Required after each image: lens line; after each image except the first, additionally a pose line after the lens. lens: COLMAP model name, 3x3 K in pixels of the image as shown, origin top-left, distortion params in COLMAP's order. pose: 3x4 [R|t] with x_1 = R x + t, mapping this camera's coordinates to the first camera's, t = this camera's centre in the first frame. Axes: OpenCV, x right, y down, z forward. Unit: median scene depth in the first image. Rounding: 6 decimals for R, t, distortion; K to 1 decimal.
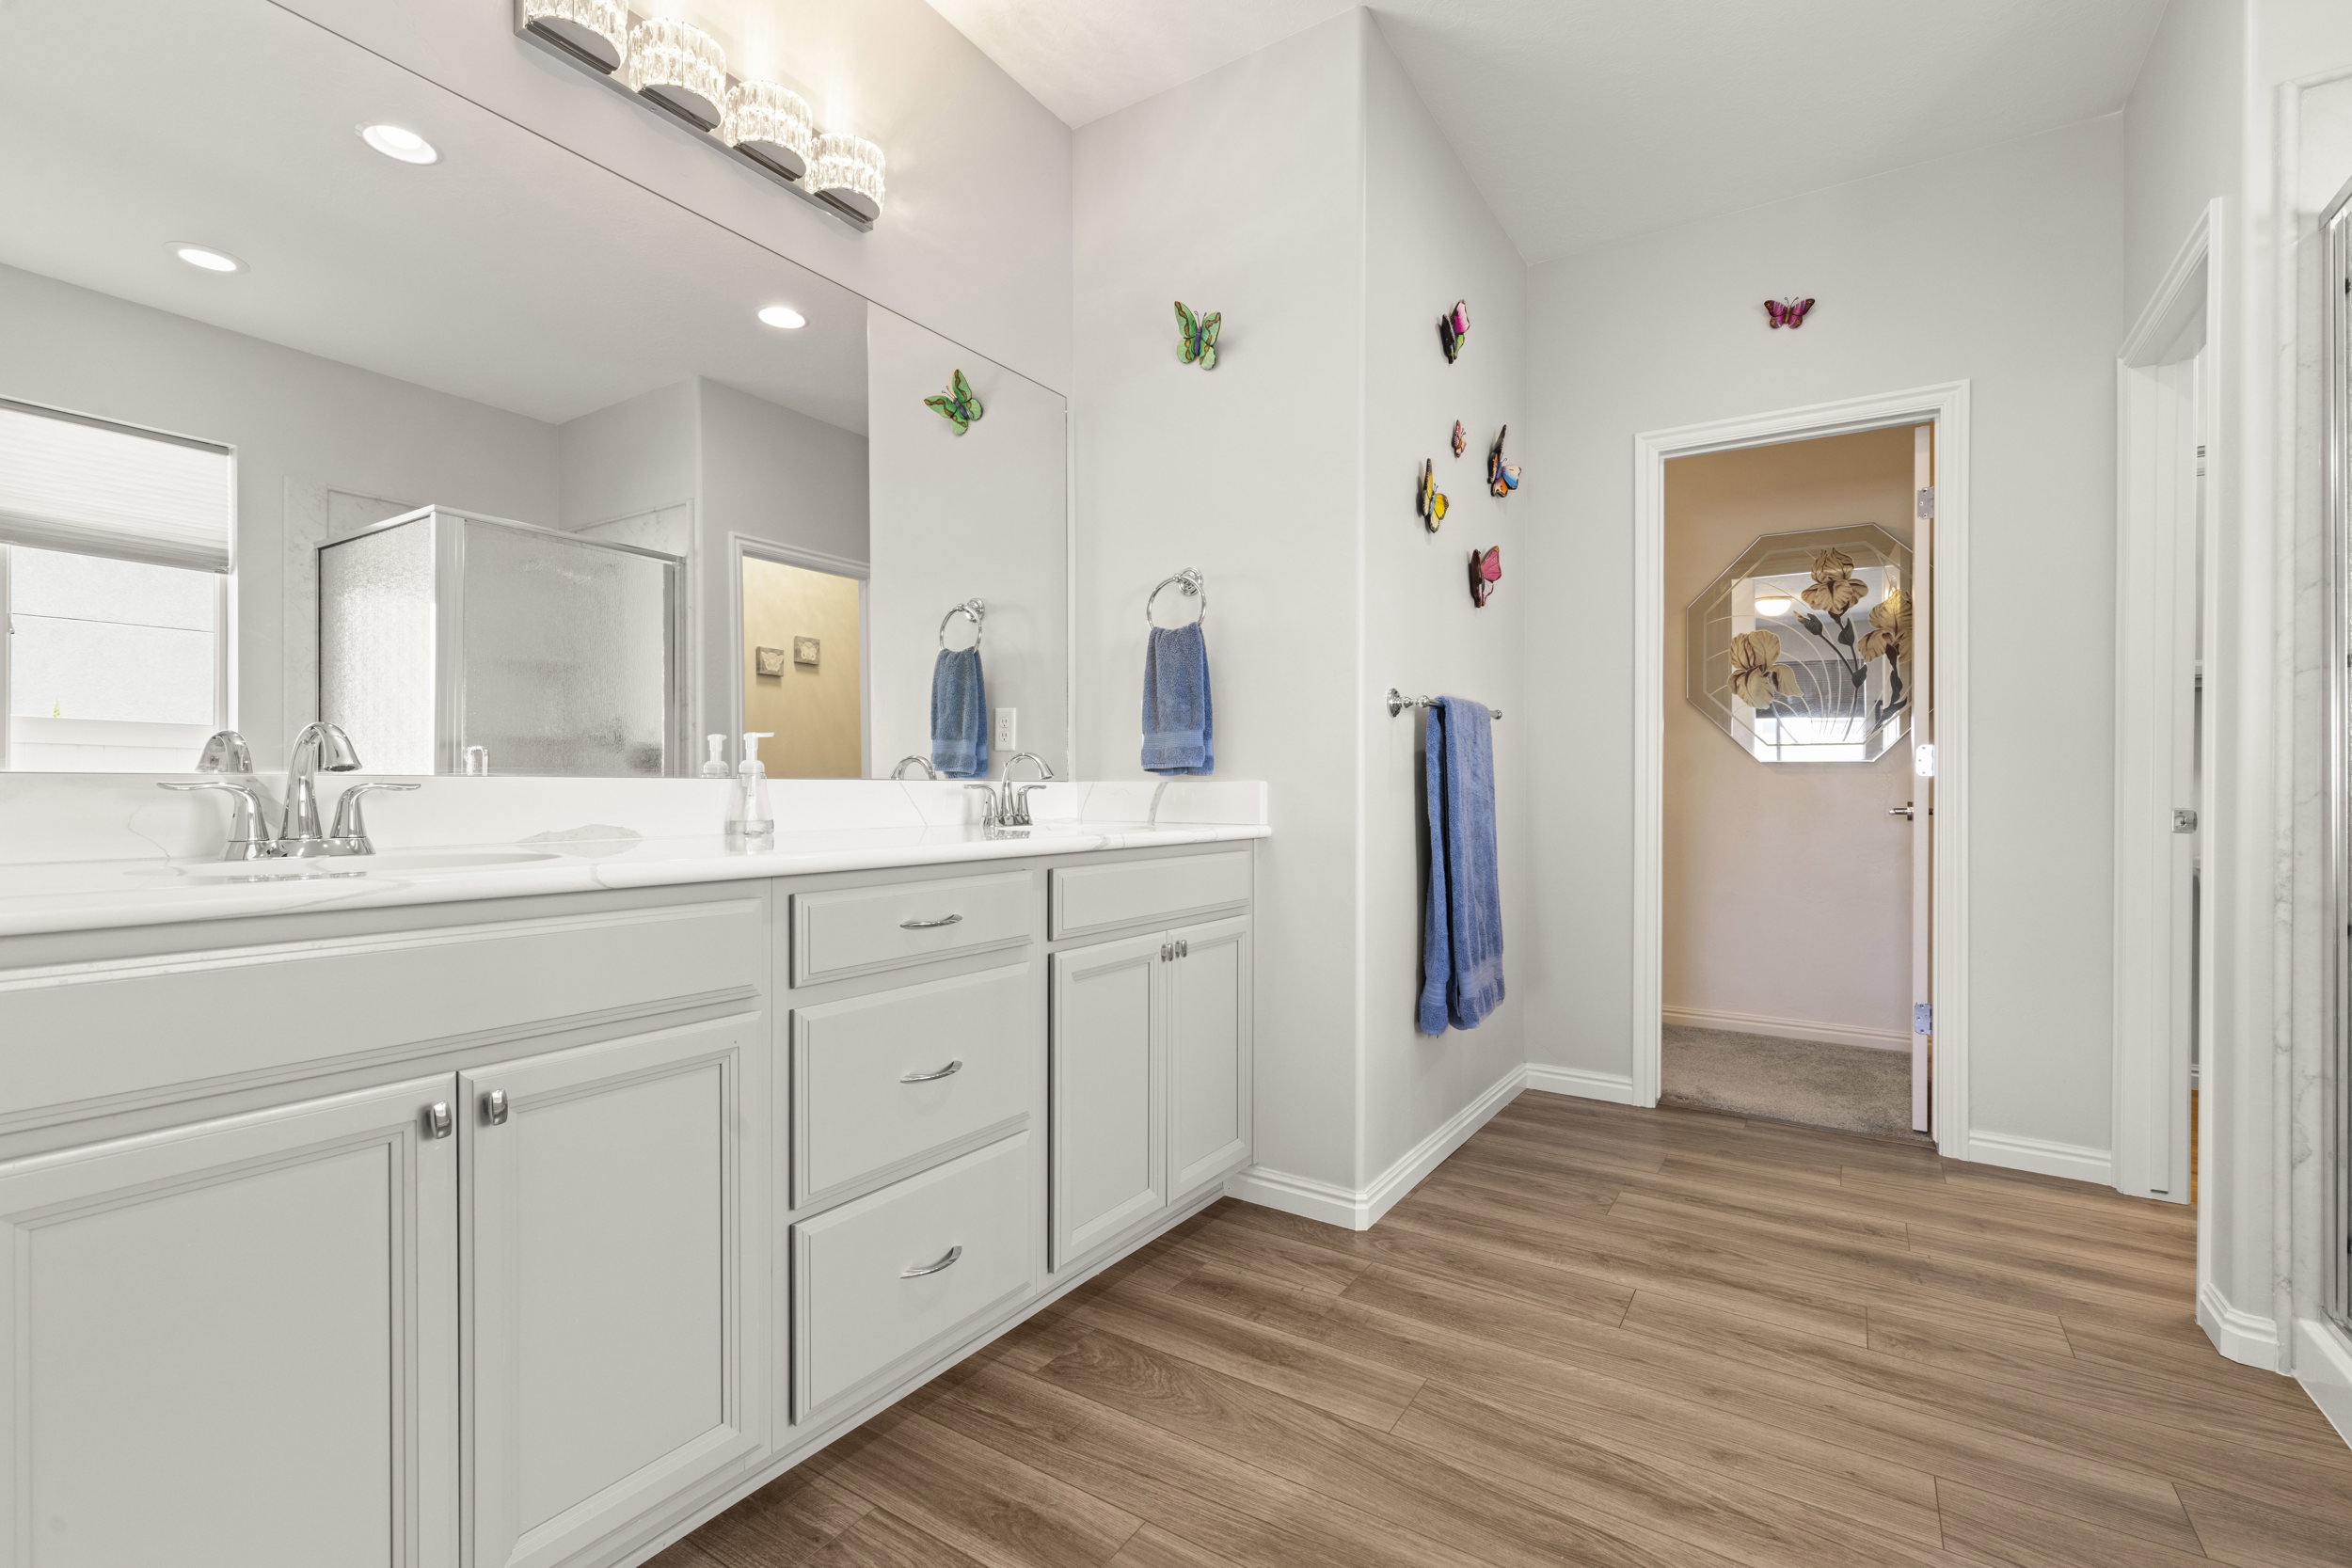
lens RADIAL K [[1044.0, 0, 1183.2], [0, 1044.0, 793.6], [0, 0, 1]] dist [0.006314, -0.000996]
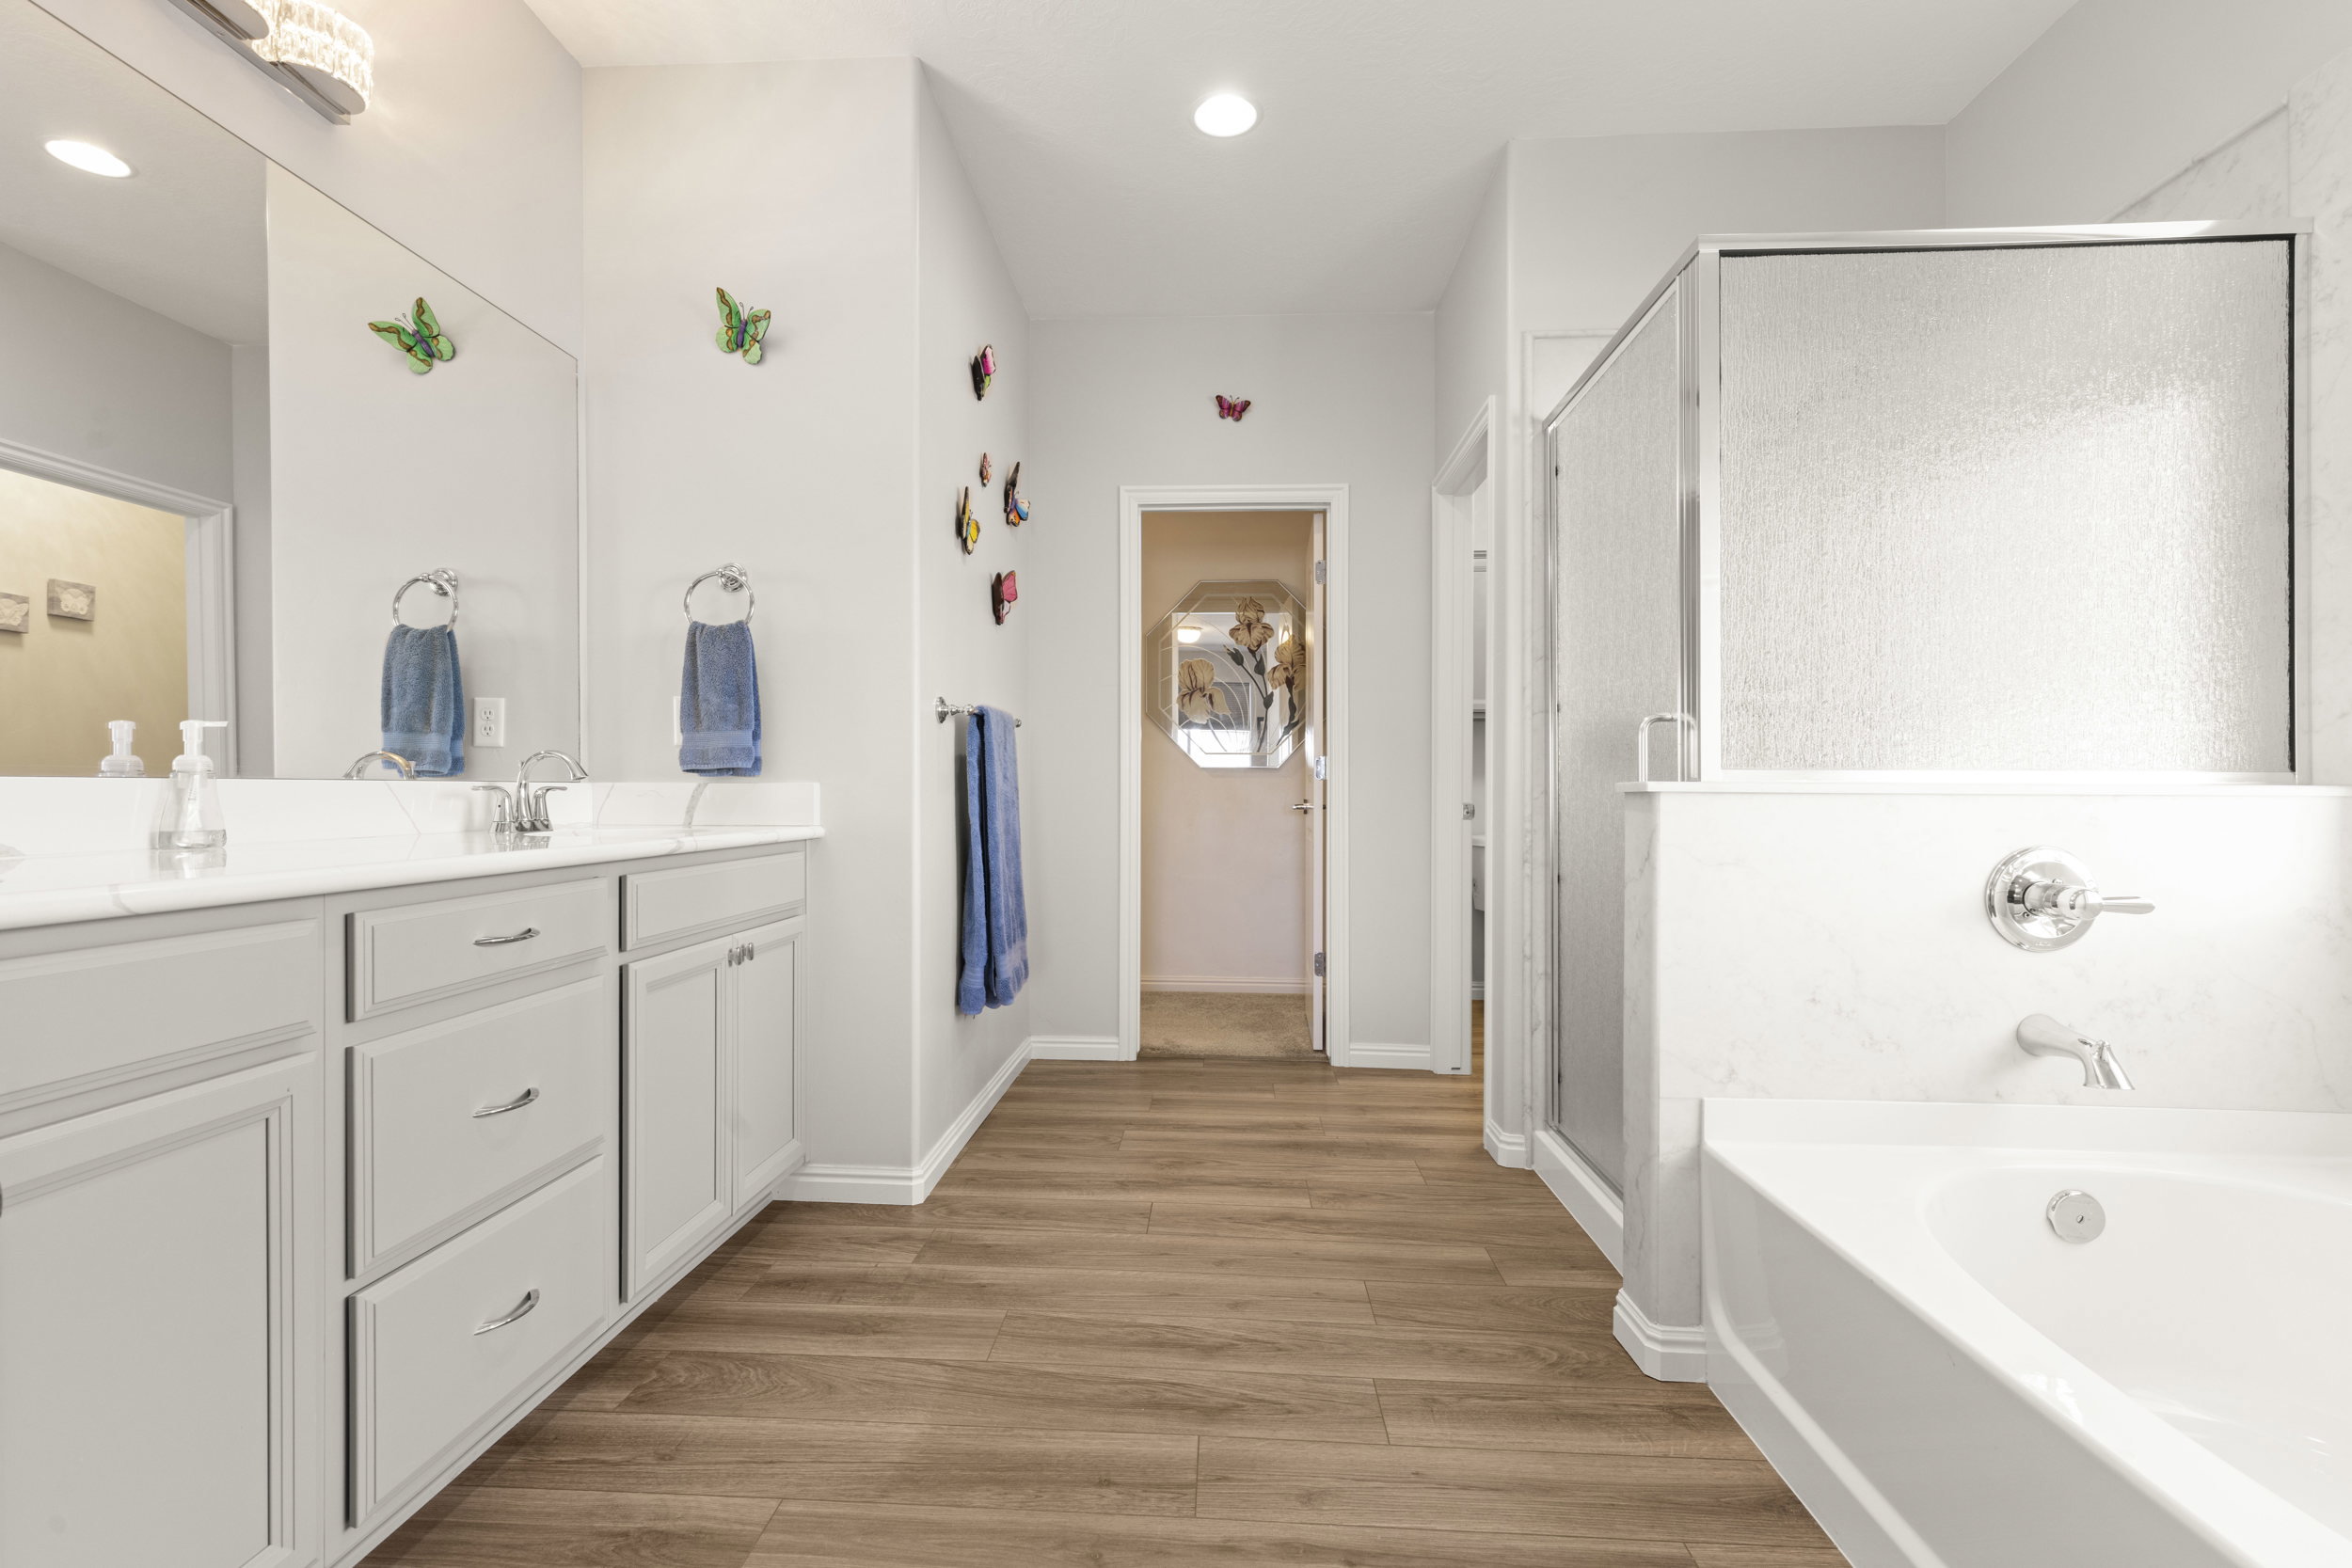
lens RADIAL K [[1044.0, 0, 1176.7], [0, 1044.0, 794.6], [0, 0, 1]] dist [0.006314, -0.000996]
pose [[0.865345, -0.003126, 0.501166, -0.138674], [0.002708, 0.999995, 0.001561, -0.000784], [-0.501169, 0.000006, 0.865350, -0.057869]]
